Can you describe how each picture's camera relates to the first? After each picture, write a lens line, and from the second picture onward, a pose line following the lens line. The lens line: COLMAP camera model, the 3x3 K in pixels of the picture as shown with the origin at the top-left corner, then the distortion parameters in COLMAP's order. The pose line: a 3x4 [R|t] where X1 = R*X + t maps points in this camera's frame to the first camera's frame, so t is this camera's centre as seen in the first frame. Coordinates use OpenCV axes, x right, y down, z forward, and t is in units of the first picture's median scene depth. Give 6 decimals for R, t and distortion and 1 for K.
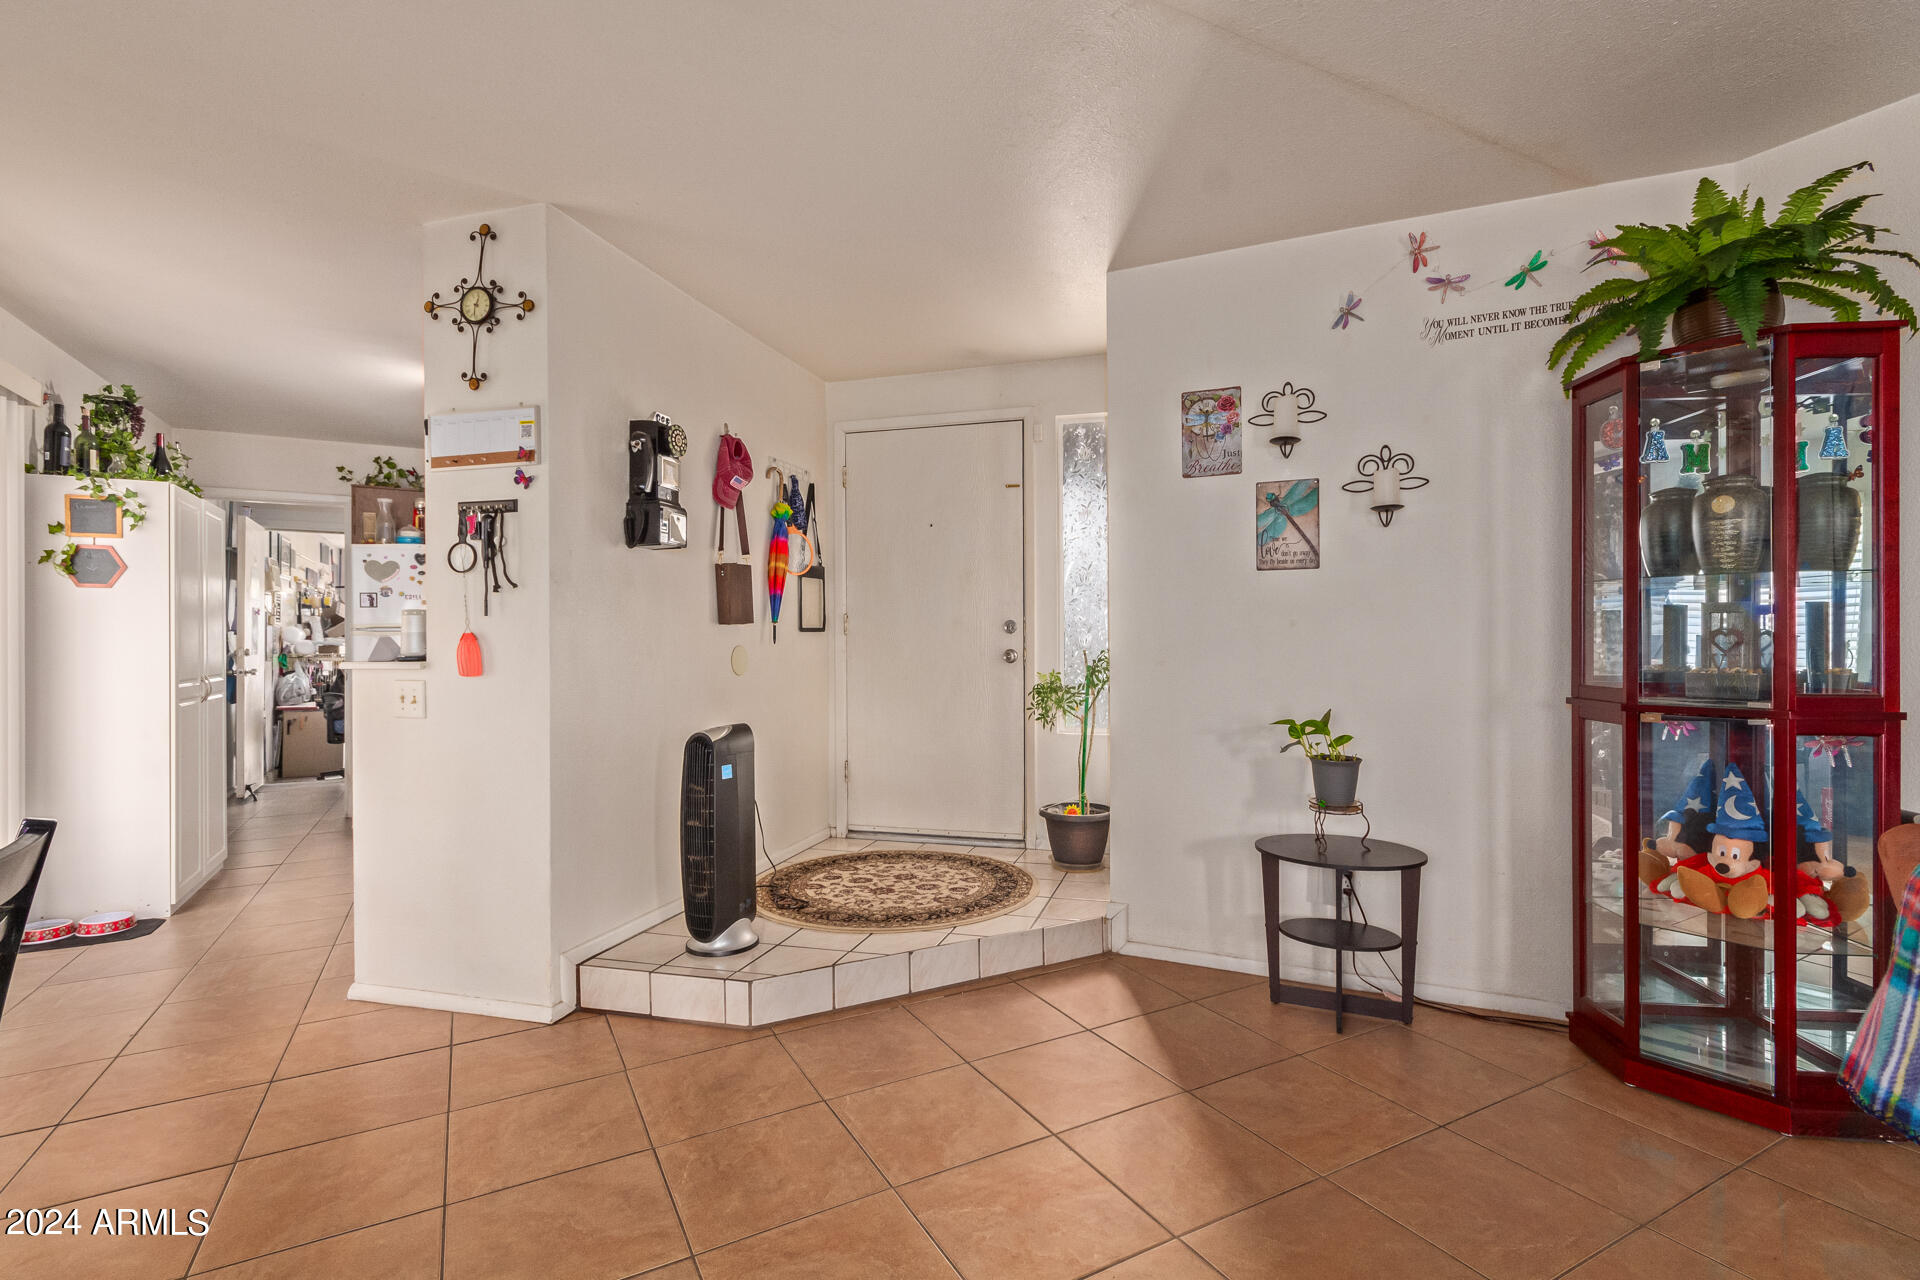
lens RADIAL K [[891.9, 0, 957.4], [0, 891.9, 634.5], [0, 0, 1]] dist [0.007547, -0.002333]
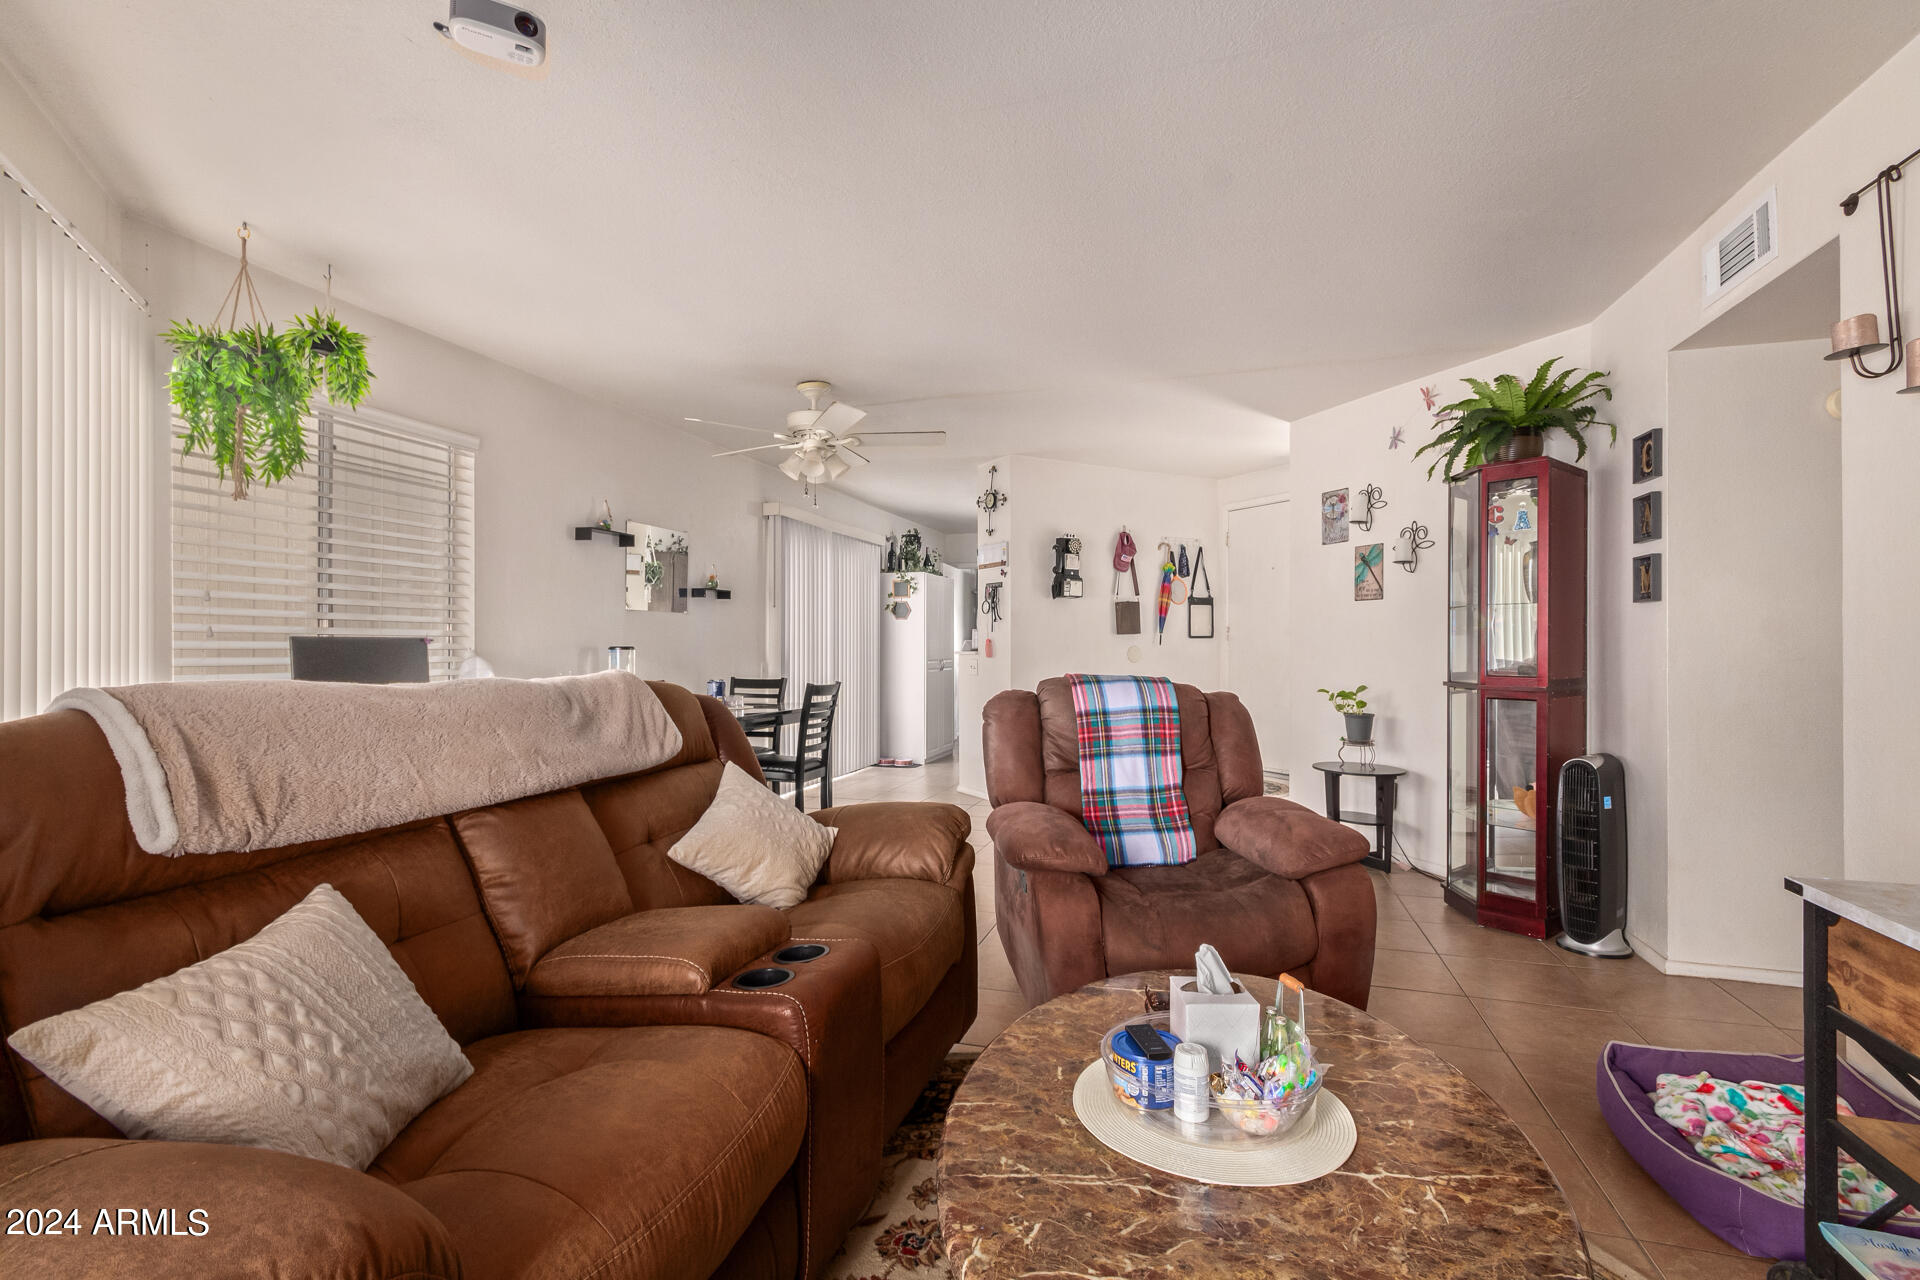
lens RADIAL K [[891.9, 0, 965.3], [0, 891.9, 642.3], [0, 0, 1]] dist [0.007547, -0.002333]
pose [[0.704695, 0.004194, -0.709498, 0.974093], [-0.003067, 0.999991, 0.002865, 0.000667], [0.709504, 0.000157, 0.704701, -0.633988]]
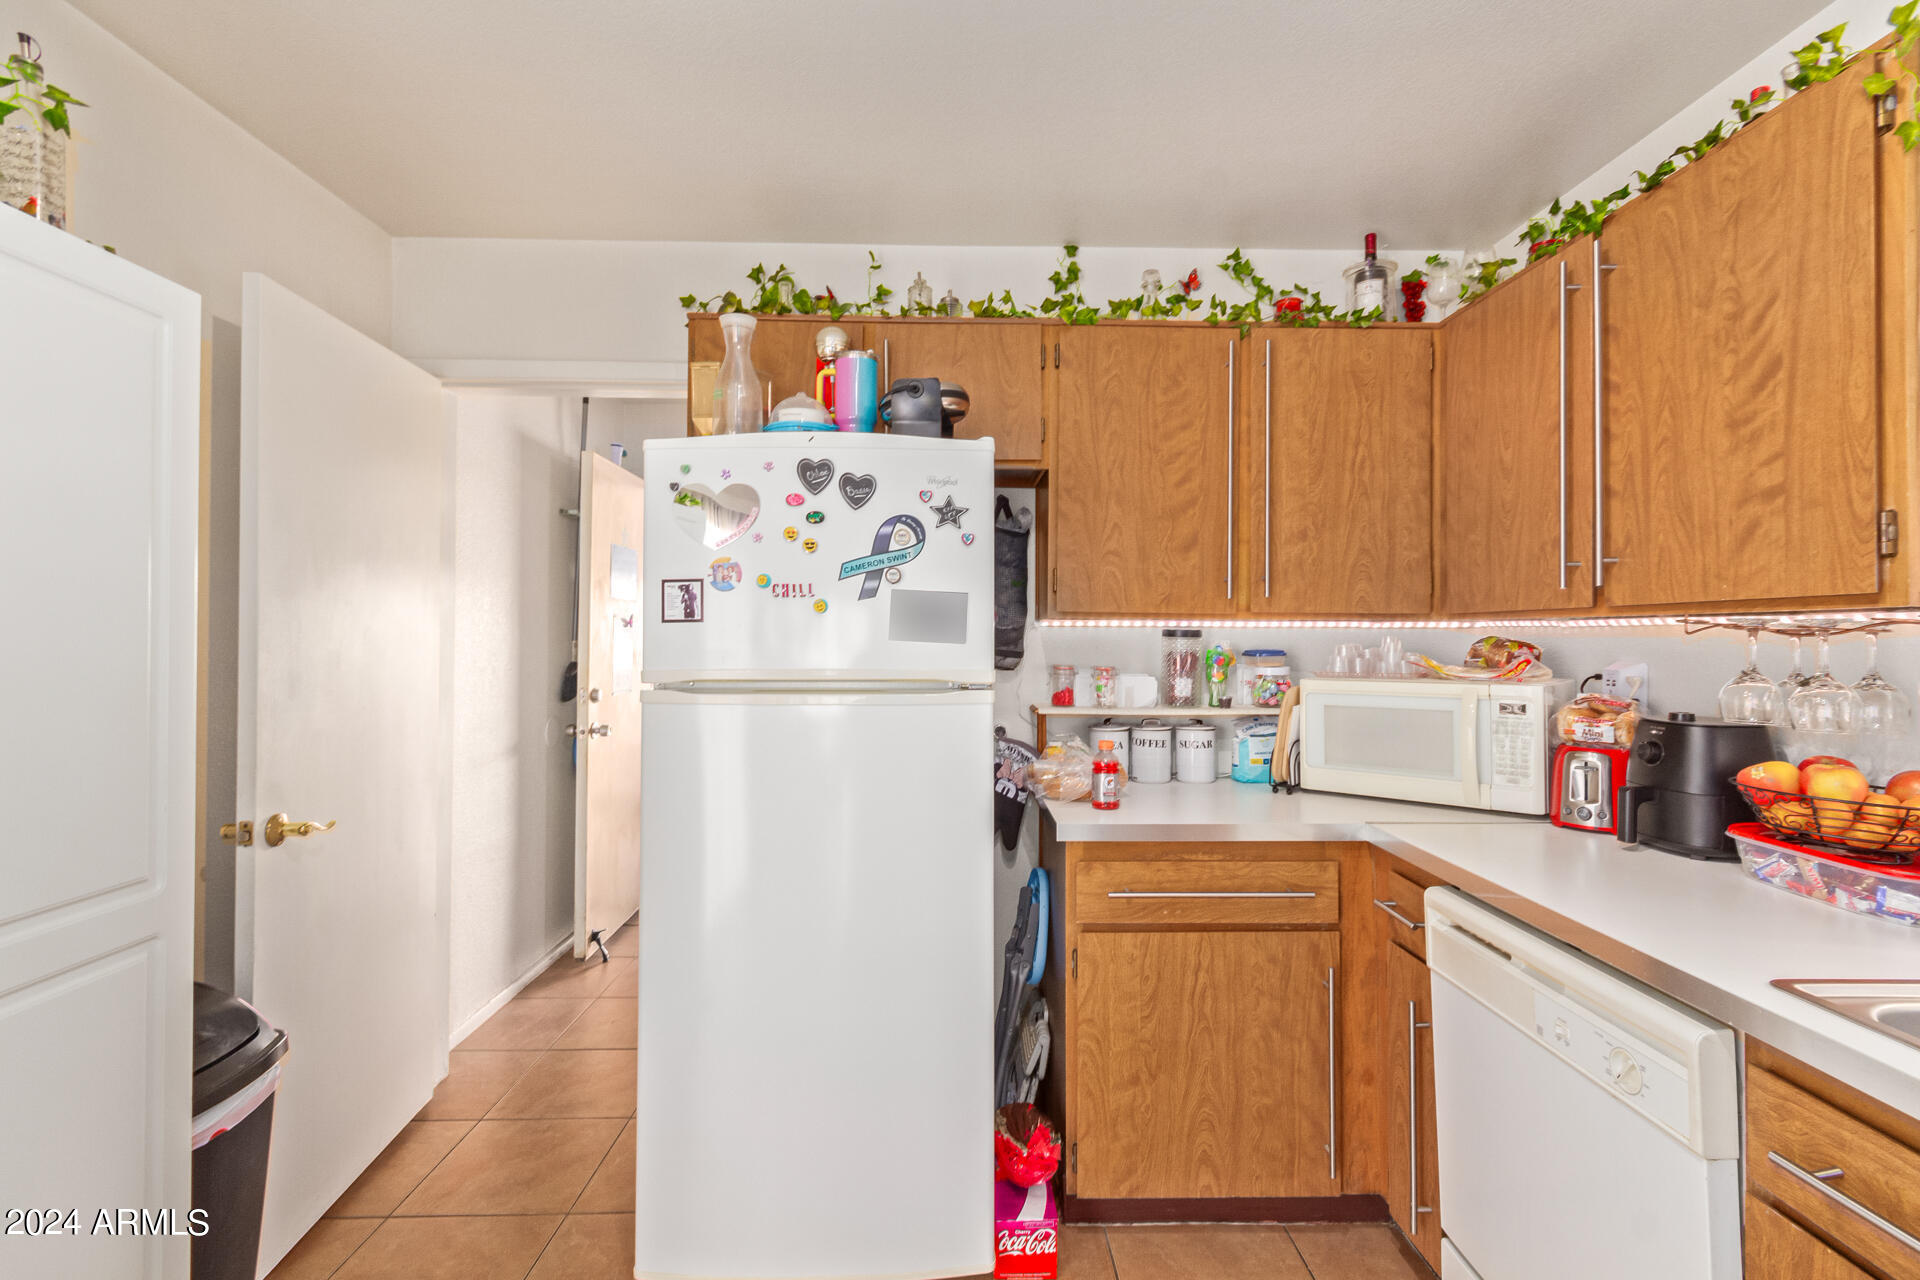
lens RADIAL K [[891.9, 0, 959.6], [0, 891.9, 631.0], [0, 0, 1]] dist [0.007547, -0.002333]
pose [[0.886412, 0.006127, -0.462856, -0.349864], [-0.004614, 0.999980, 0.004402, -0.024909], [0.462874, -0.001767, 0.886422, 0.641709]]
